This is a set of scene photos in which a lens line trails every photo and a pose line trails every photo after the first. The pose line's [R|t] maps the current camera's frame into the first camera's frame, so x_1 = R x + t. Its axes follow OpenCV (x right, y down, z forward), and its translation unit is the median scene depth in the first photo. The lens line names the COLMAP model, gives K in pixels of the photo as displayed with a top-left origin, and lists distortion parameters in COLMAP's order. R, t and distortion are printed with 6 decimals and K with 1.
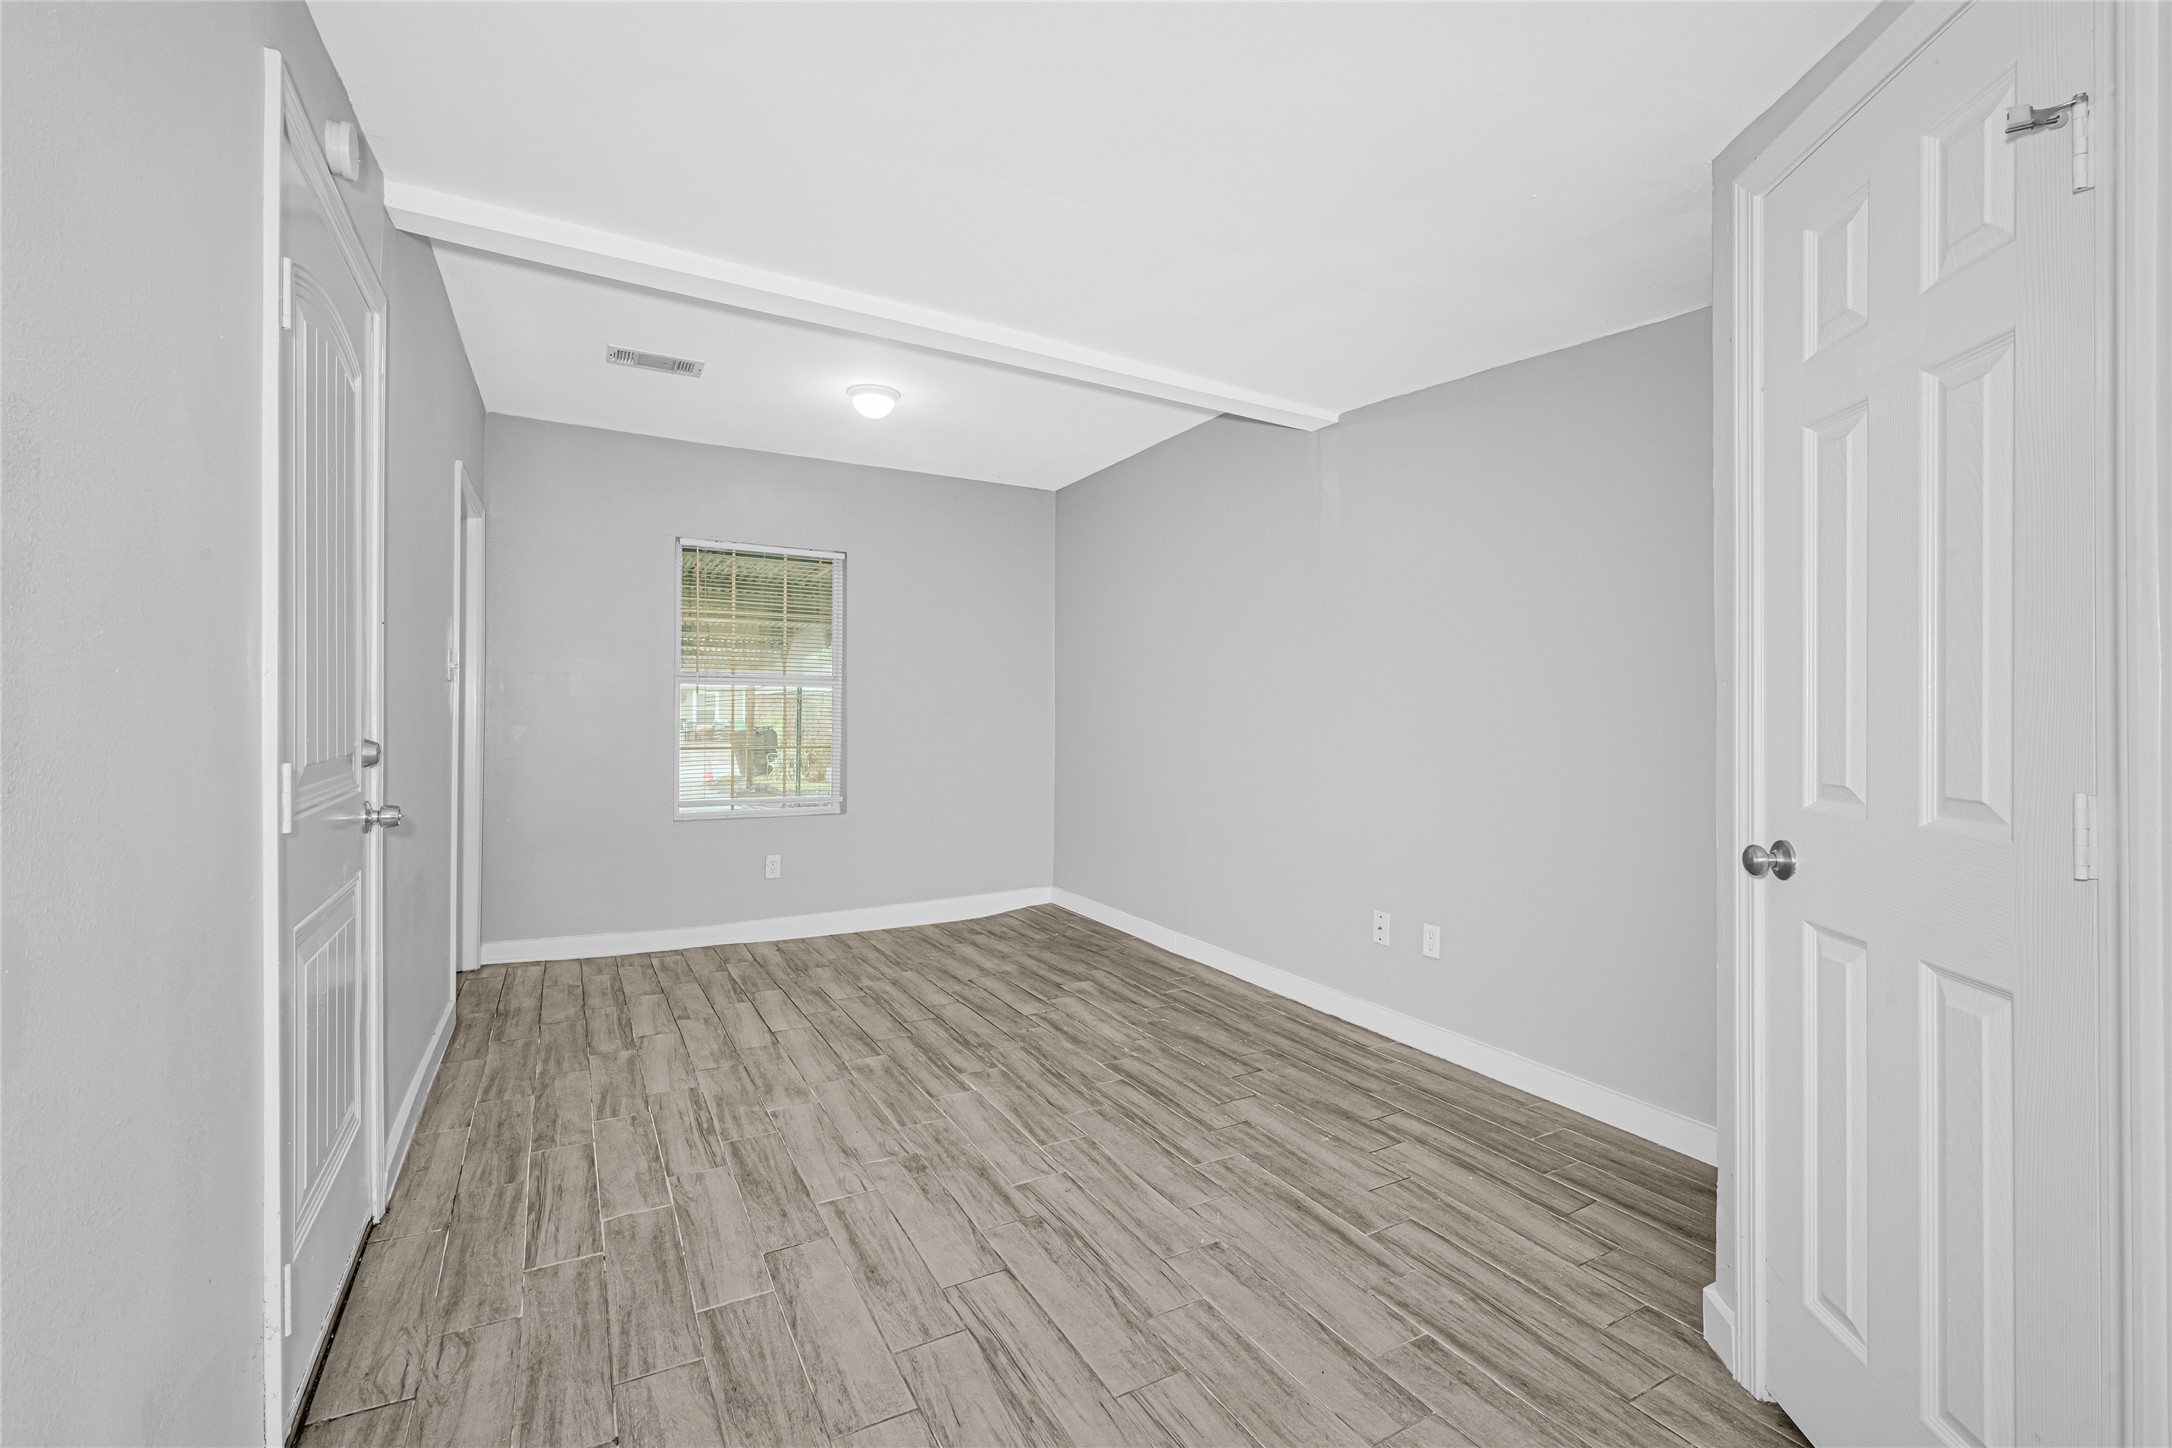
lens RADIAL K [[884.2, 0, 1074.9], [0, 884.2, 714.5], [0, 0, 1]] dist [0.004464, 0.000392]
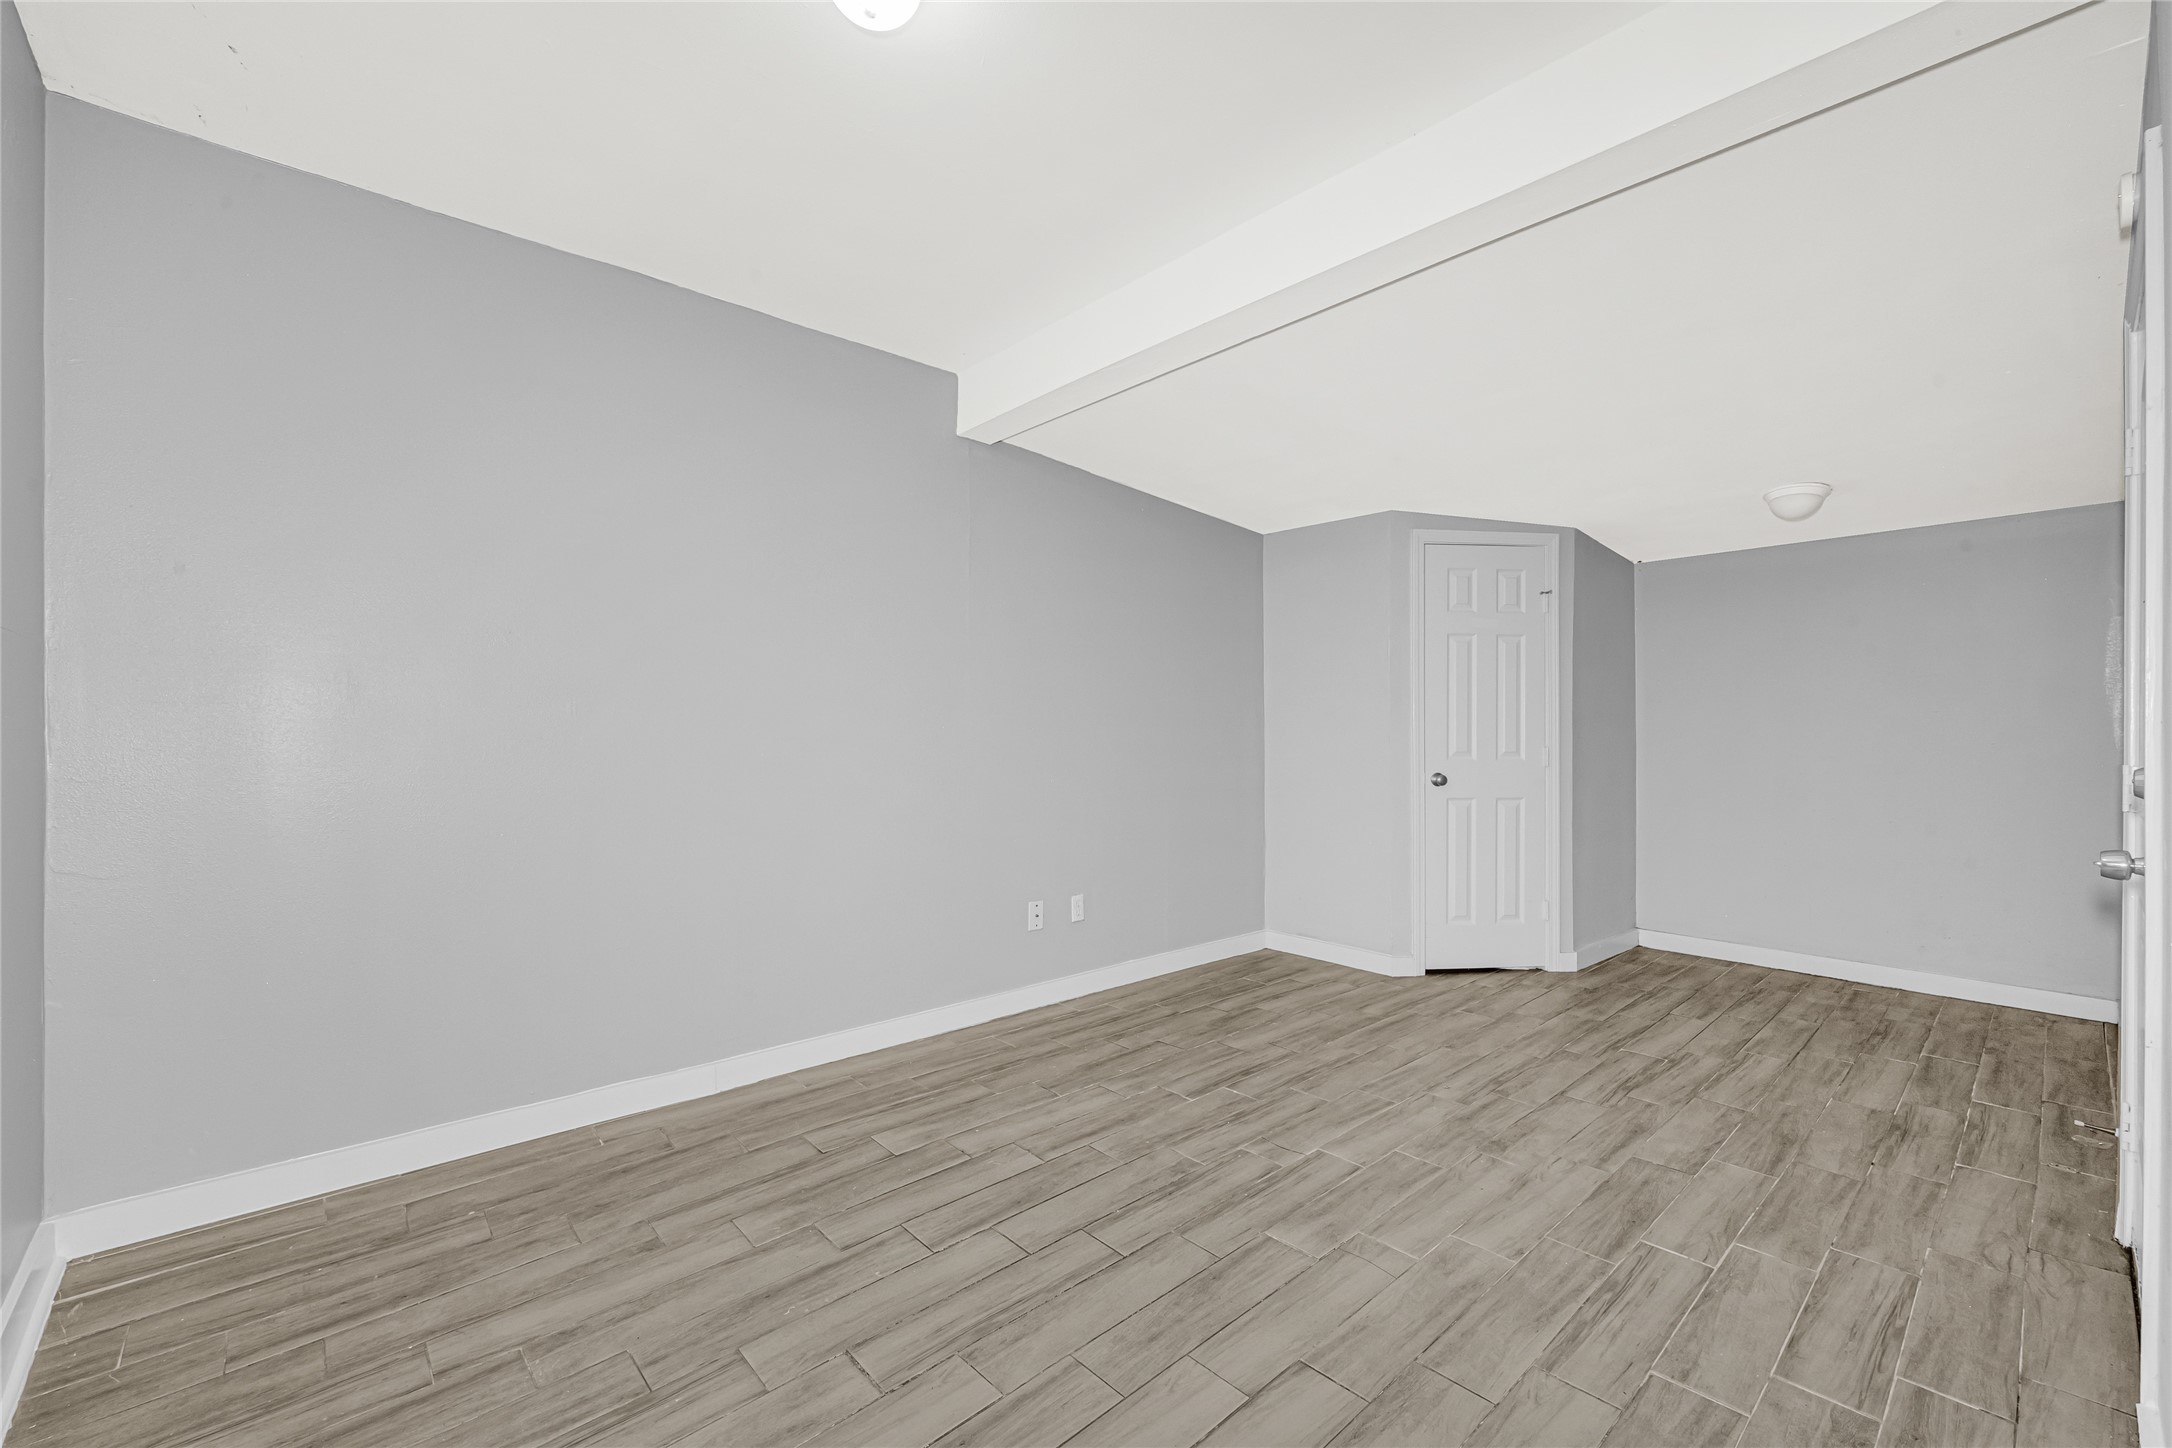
lens RADIAL K [[884.2, 0, 1073.1], [0, 884.2, 730.4], [0, 0, 1]] dist [0.004464, 0.000392]
pose [[-0.192639, -0.004331, 0.981260, -0.971711], [-0.003903, 0.999986, 0.003647, -0.002239], [-0.981262, -0.003128, -0.192653, 1.459904]]
